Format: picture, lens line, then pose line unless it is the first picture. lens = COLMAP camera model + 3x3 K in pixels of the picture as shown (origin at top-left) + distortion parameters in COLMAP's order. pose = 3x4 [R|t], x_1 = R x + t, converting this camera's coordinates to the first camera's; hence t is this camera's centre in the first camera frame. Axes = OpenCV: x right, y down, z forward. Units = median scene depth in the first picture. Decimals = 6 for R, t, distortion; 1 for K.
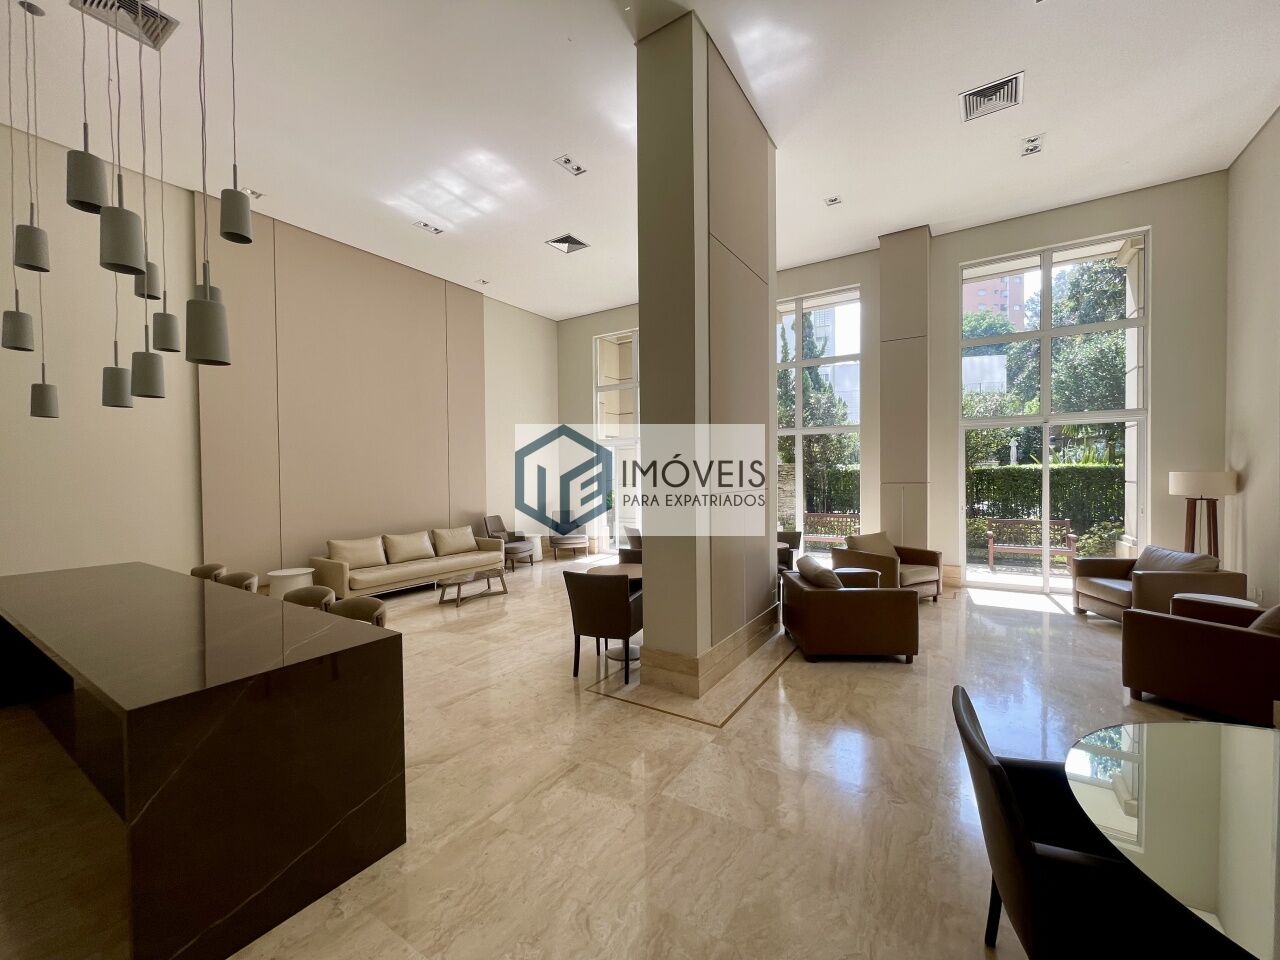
lens RADIAL K [[515.2, 0, 639.9], [0, 515.2, 480.8], [0, 0, 1]] dist [-0.000889, -0.000085]
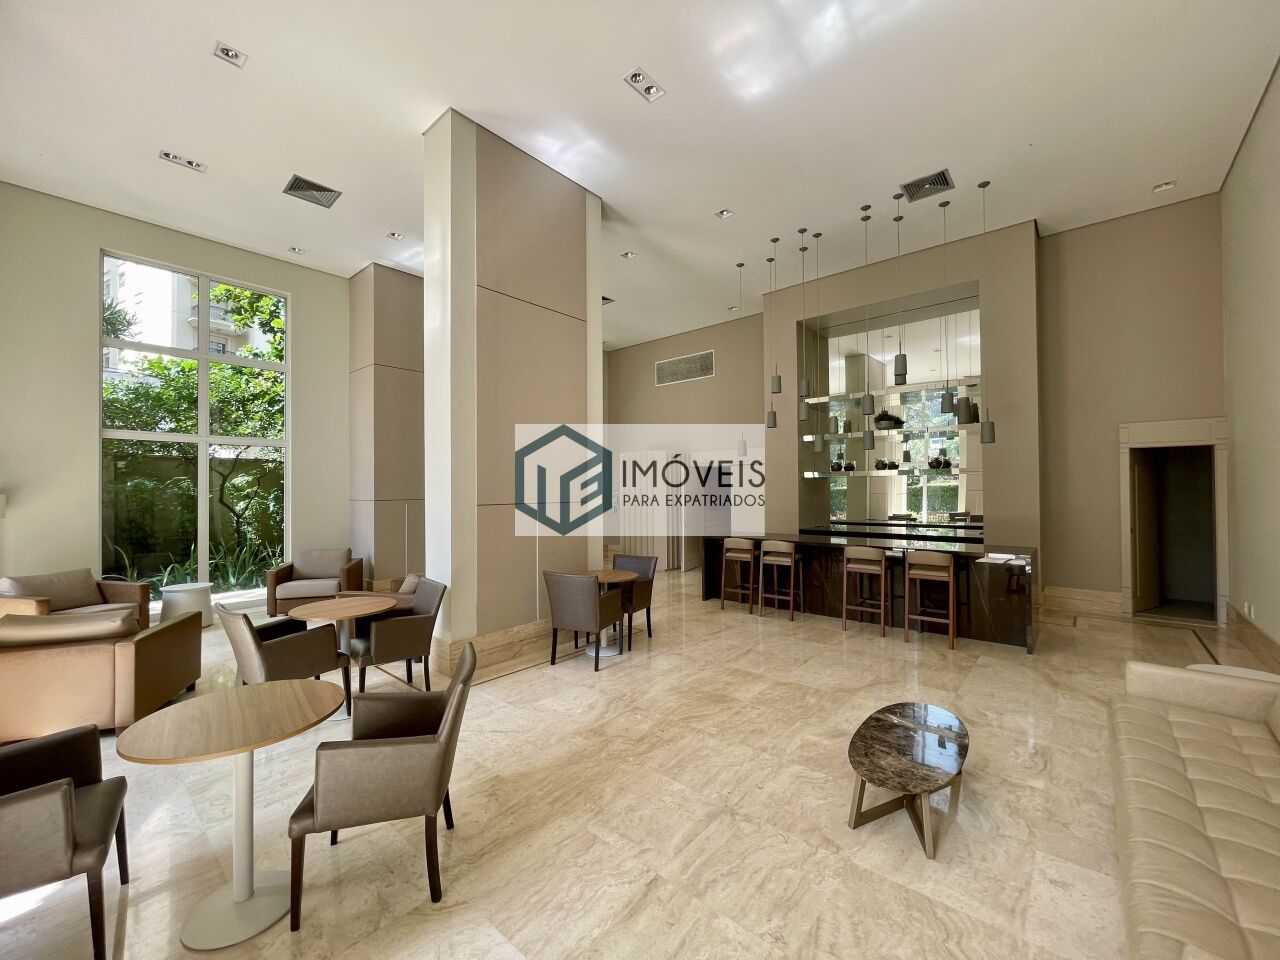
lens RADIAL K [[515.2, 0, 640.1], [0, 515.2, 482.9], [0, 0, 1]] dist [-0.000889, -0.000085]
pose [[-0.990008, 0.017114, 0.139971, -0.229897], [0.017255, 0.999851, -0.000205, -0.013804], [-0.139953, 0.002212, -0.990156, 1.818960]]
